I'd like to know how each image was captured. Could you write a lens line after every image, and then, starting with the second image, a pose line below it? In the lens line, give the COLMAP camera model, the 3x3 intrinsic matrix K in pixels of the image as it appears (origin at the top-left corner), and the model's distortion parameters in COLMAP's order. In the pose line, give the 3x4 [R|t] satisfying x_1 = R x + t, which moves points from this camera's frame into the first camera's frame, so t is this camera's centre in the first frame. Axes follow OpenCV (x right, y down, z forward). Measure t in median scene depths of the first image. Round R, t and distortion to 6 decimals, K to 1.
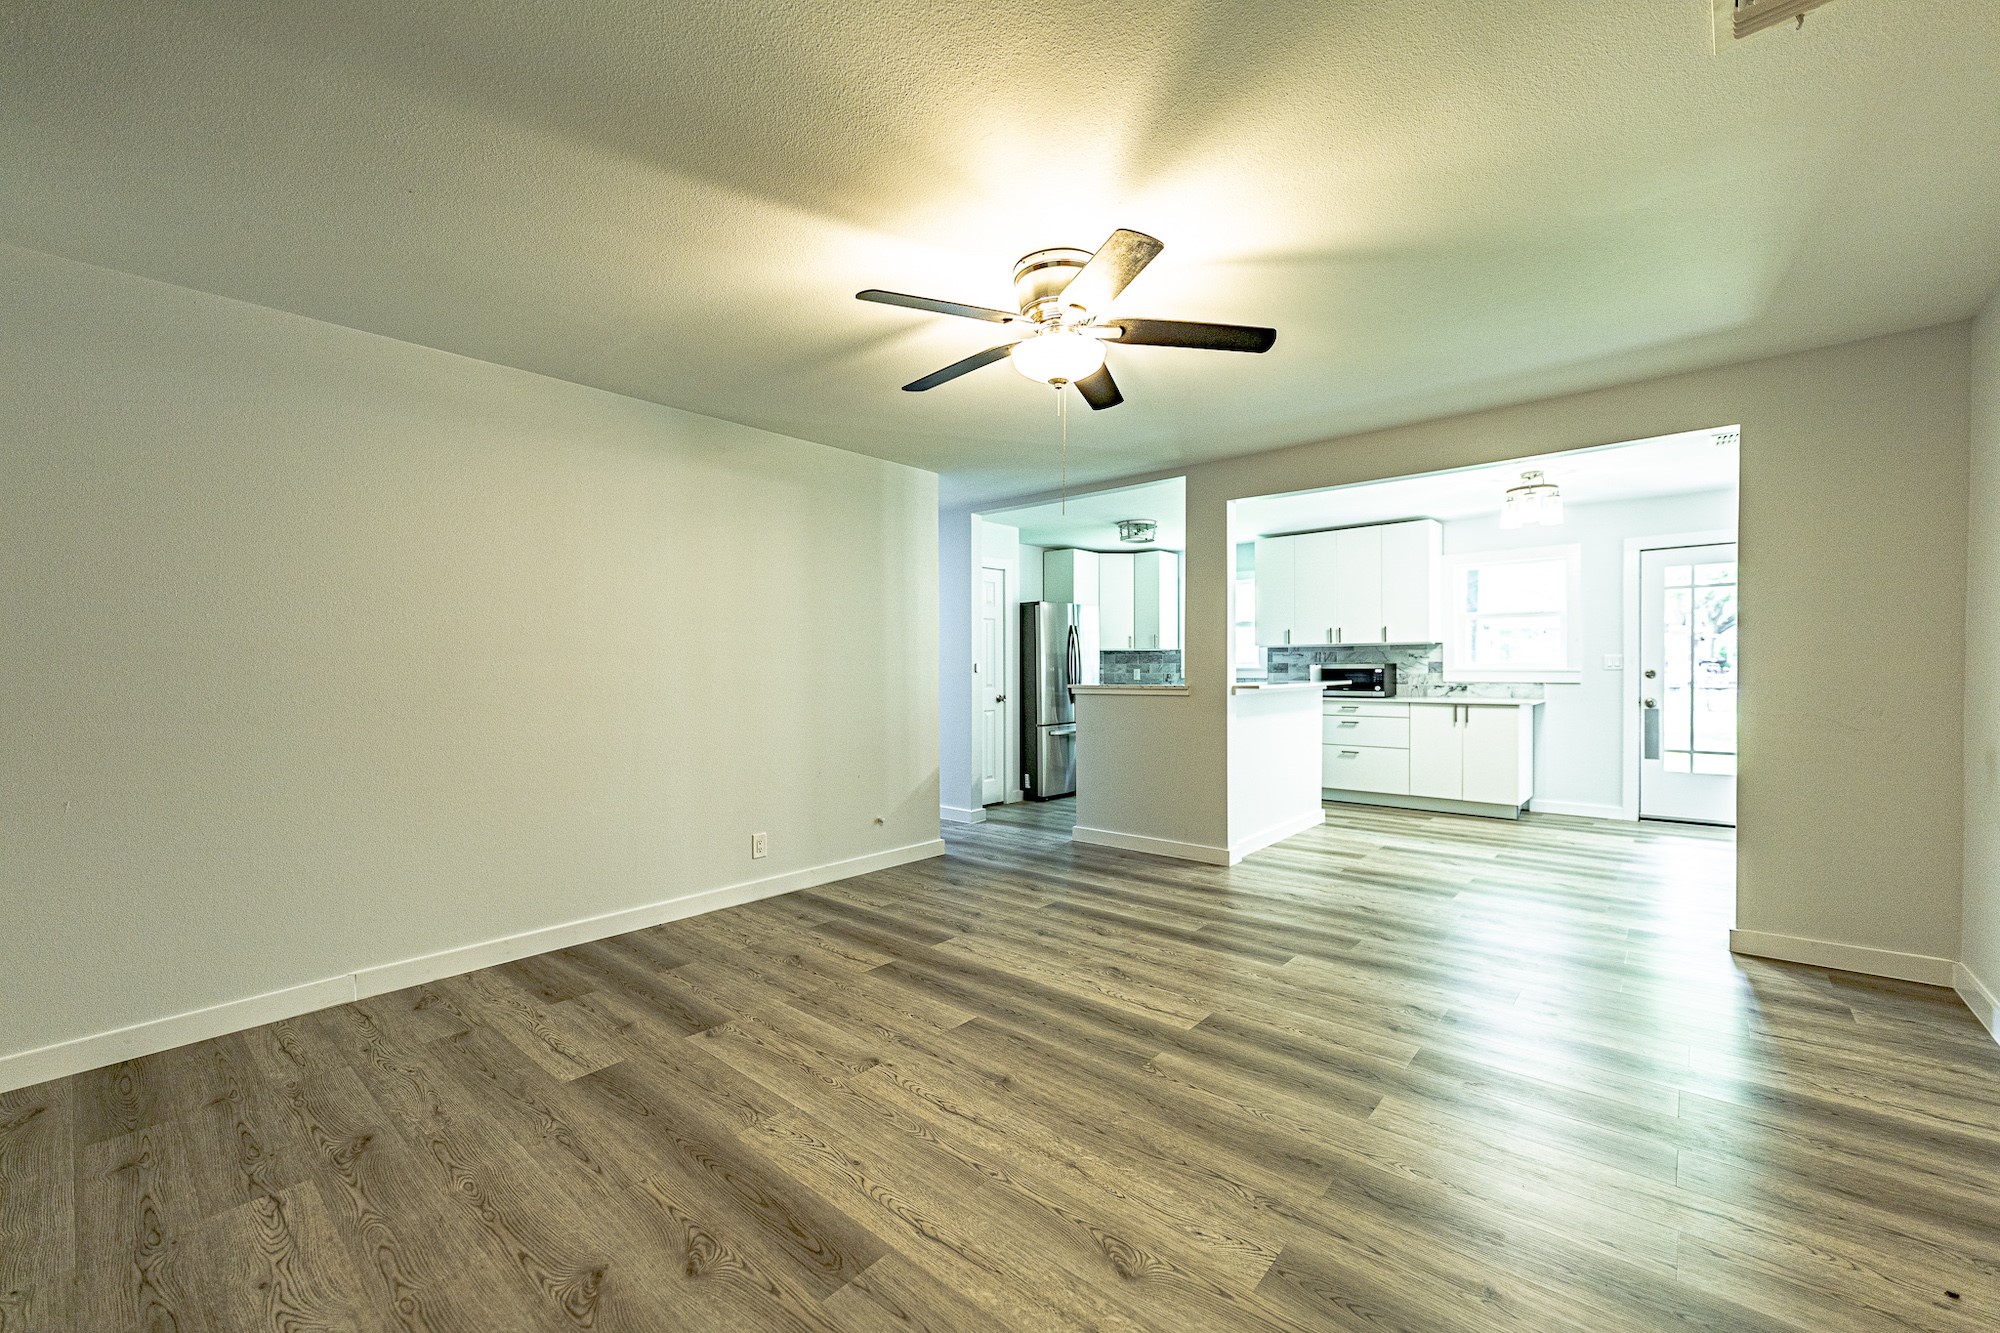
lens RADIAL K [[817.9, 0, 1000.0], [0, 817.9, 666.5], [0, 0, 1]] dist [-0.001953, -0.000134]
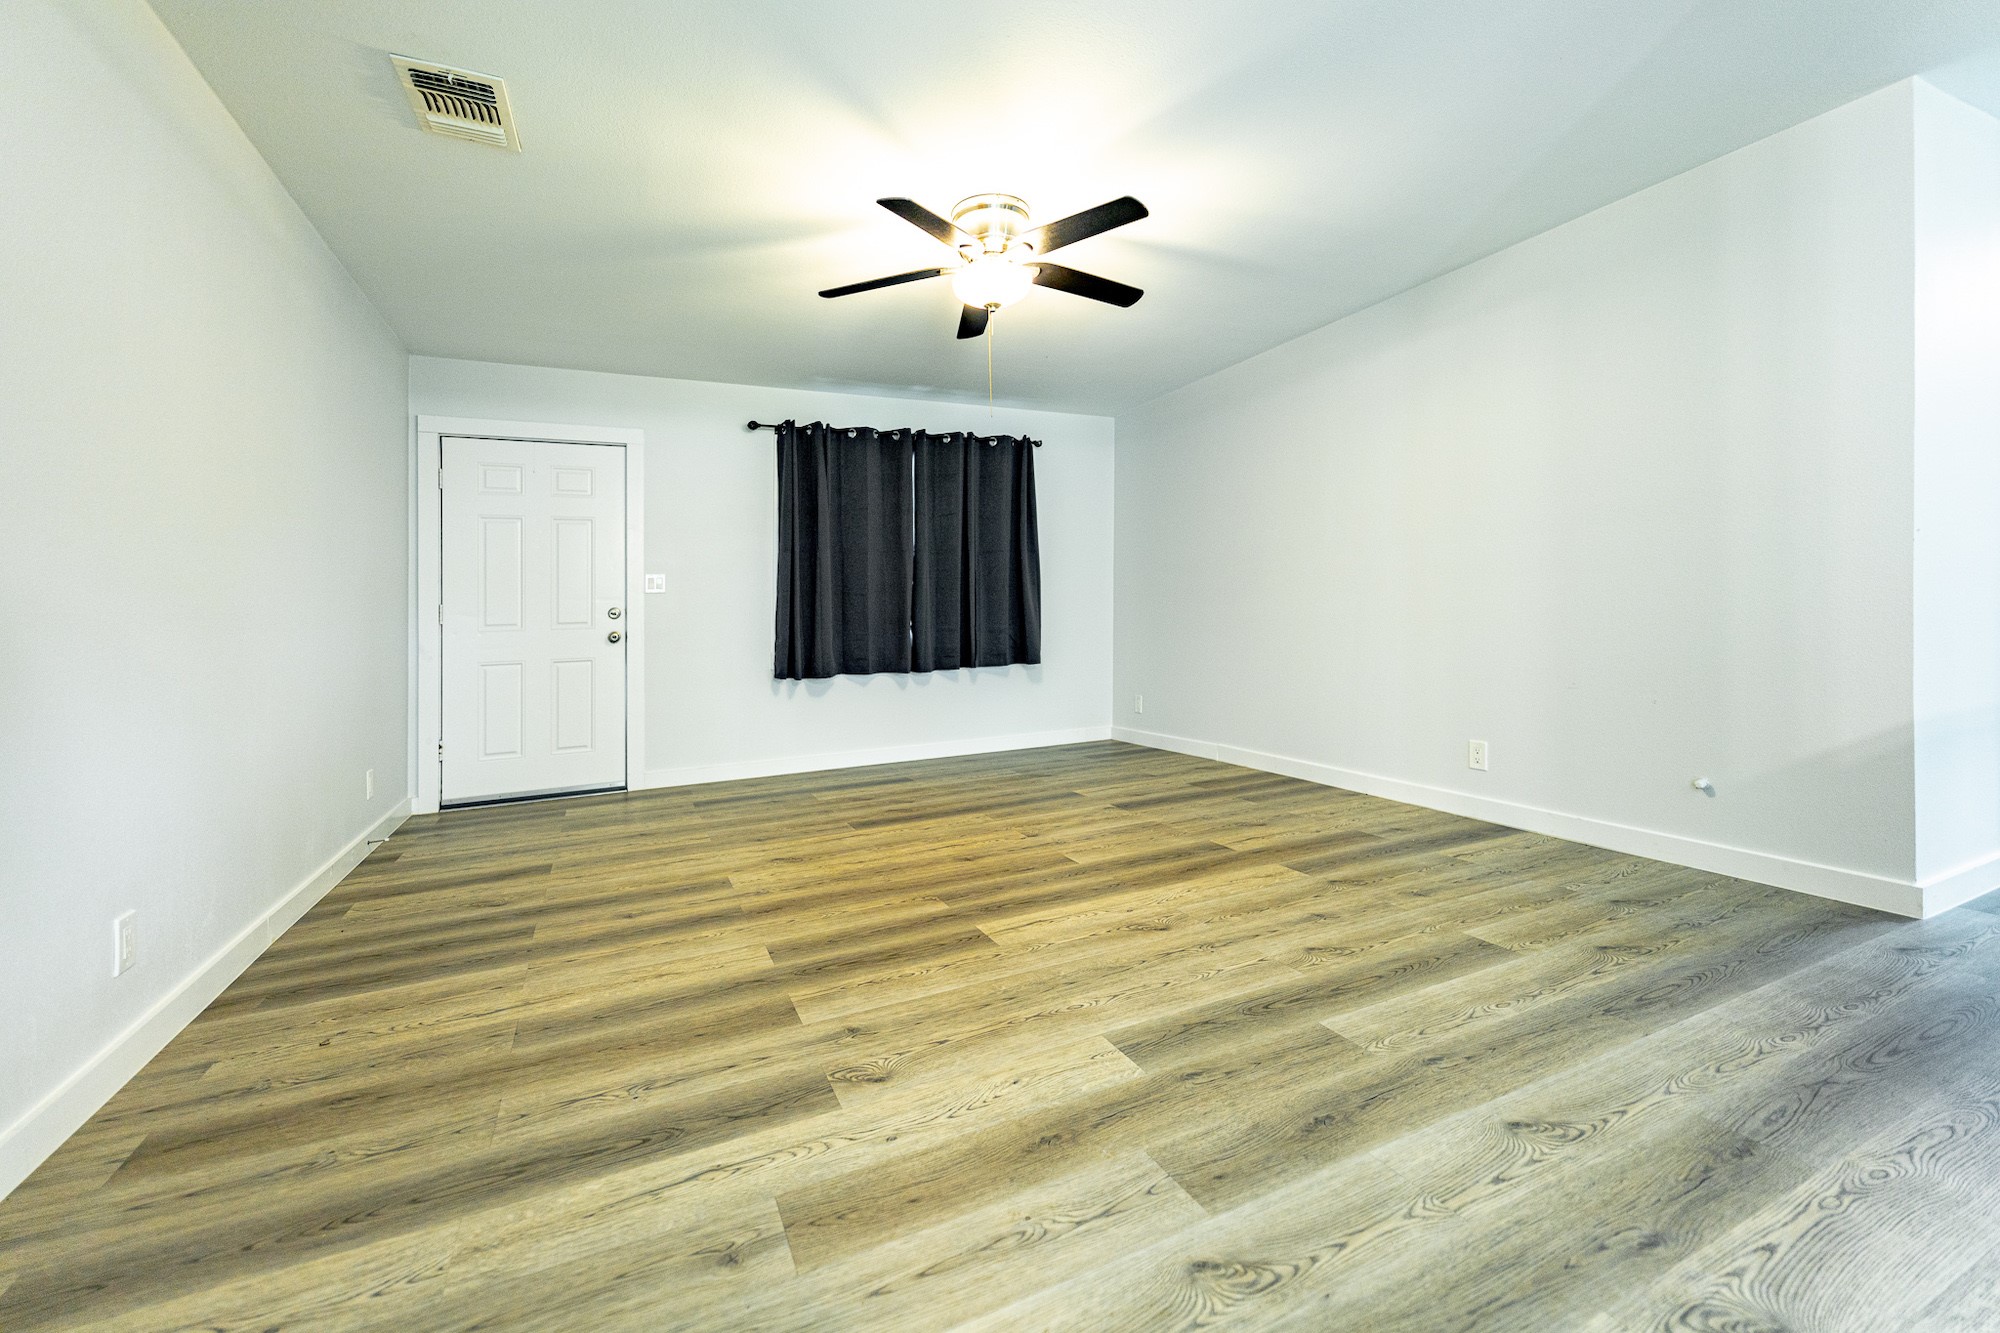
lens RADIAL K [[817.9, 0, 1000.0], [0, 817.9, 666.5], [0, 0, 1]] dist [-0.001953, -0.000134]
pose [[-0.408177, 0.077719, -0.909588, 0.736626], [0.033310, 0.996974, 0.070238, 0.055246], [0.912295, -0.001629, -0.409531, 0.984046]]
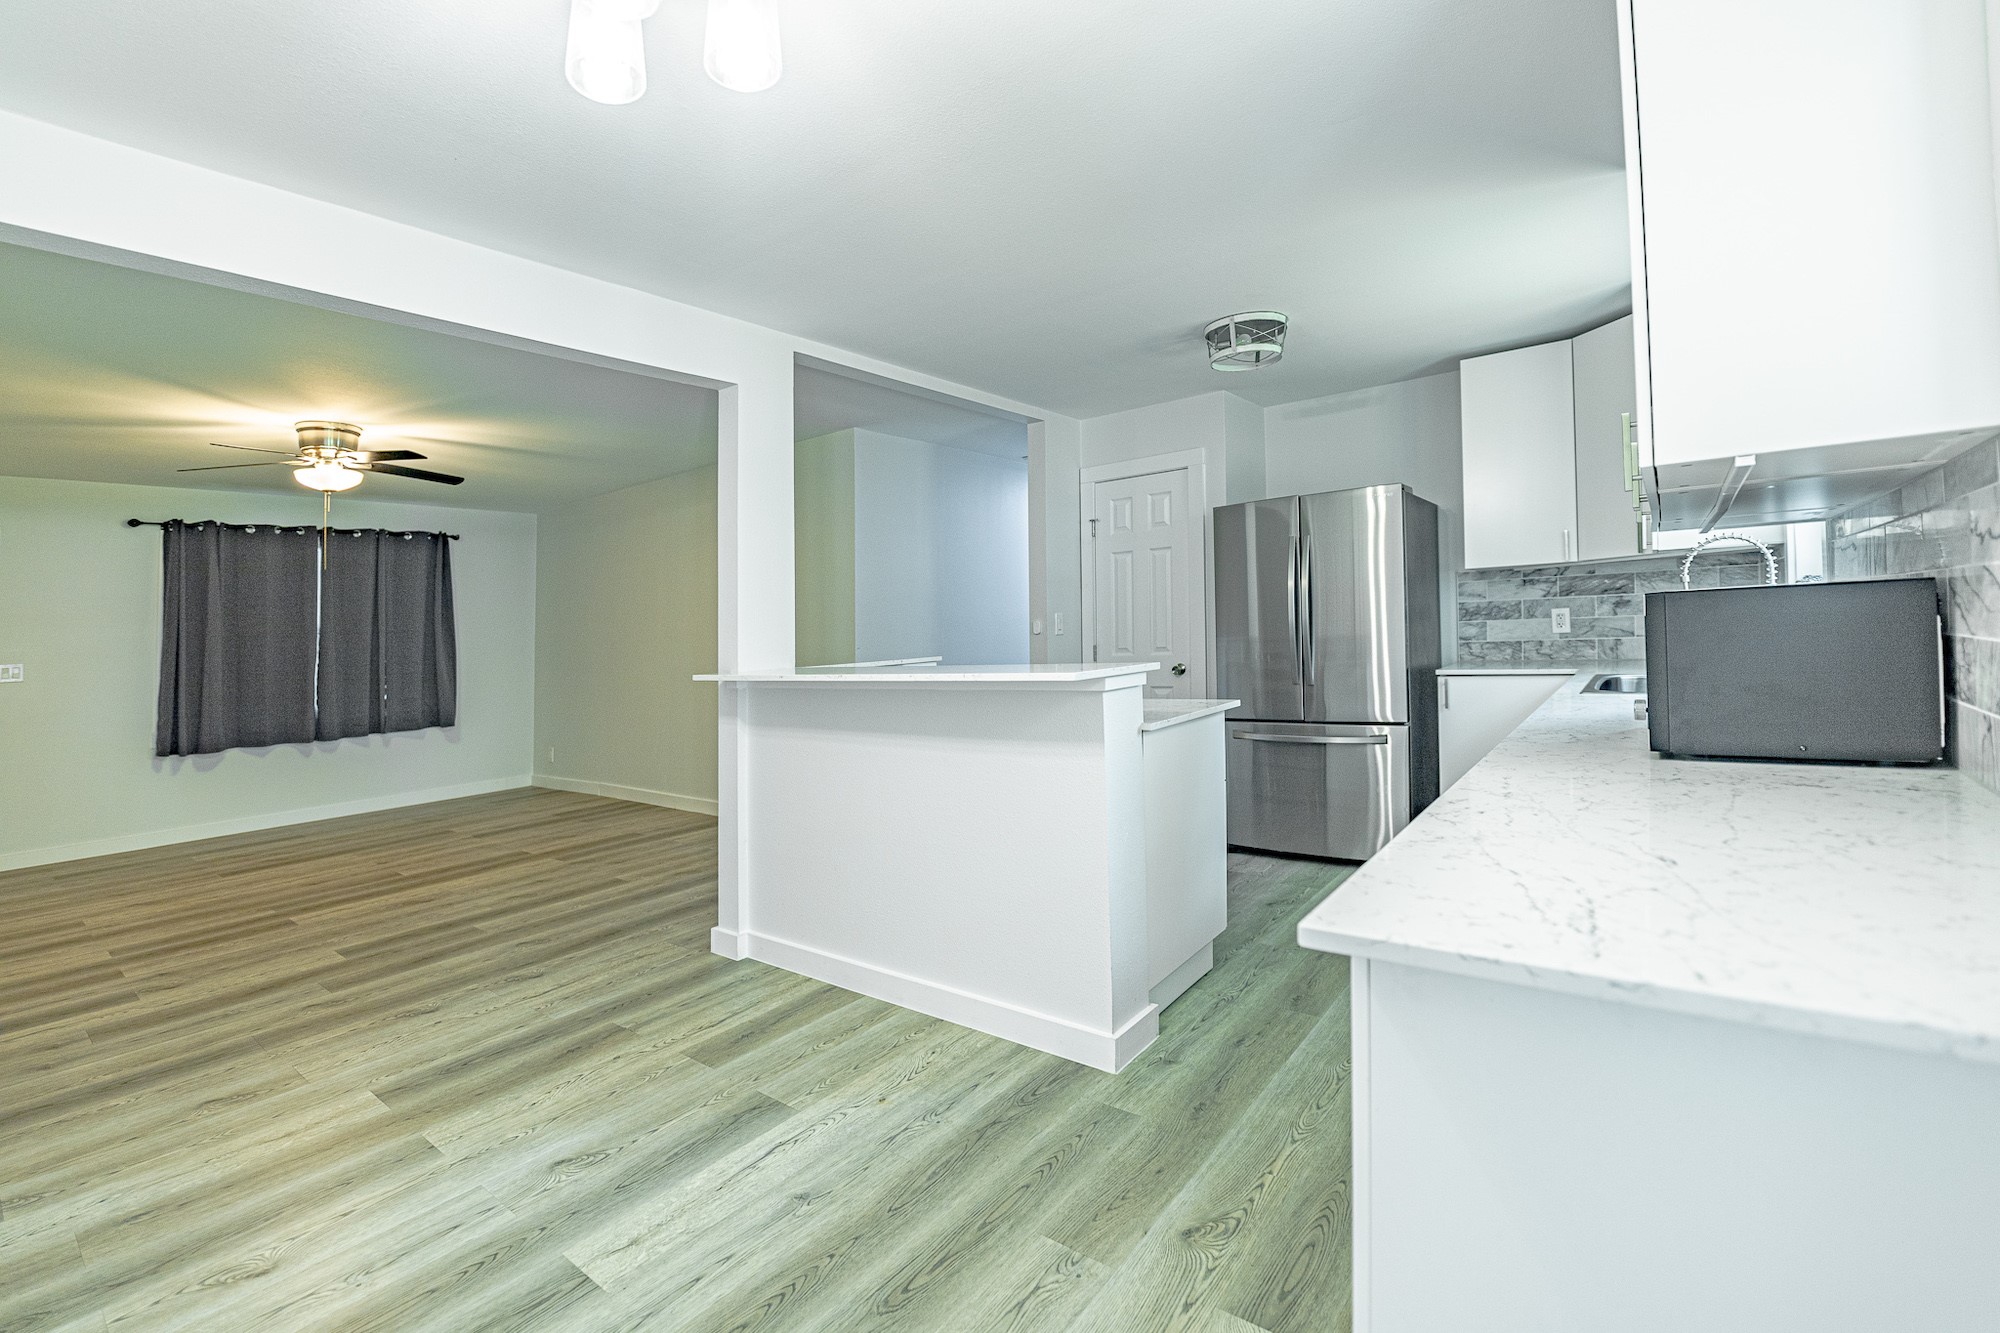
lens RADIAL K [[849.4, 0, 1004.5], [0, 849.4, 638.6], [0, 0, 1]] dist [-0.031138, -0.000061]
pose [[0.066744, 0.016489, -0.997634, 1.231636], [0.046091, 0.998745, 0.019591, -0.013548], [0.996705, -0.047290, 0.065900, 1.526616]]
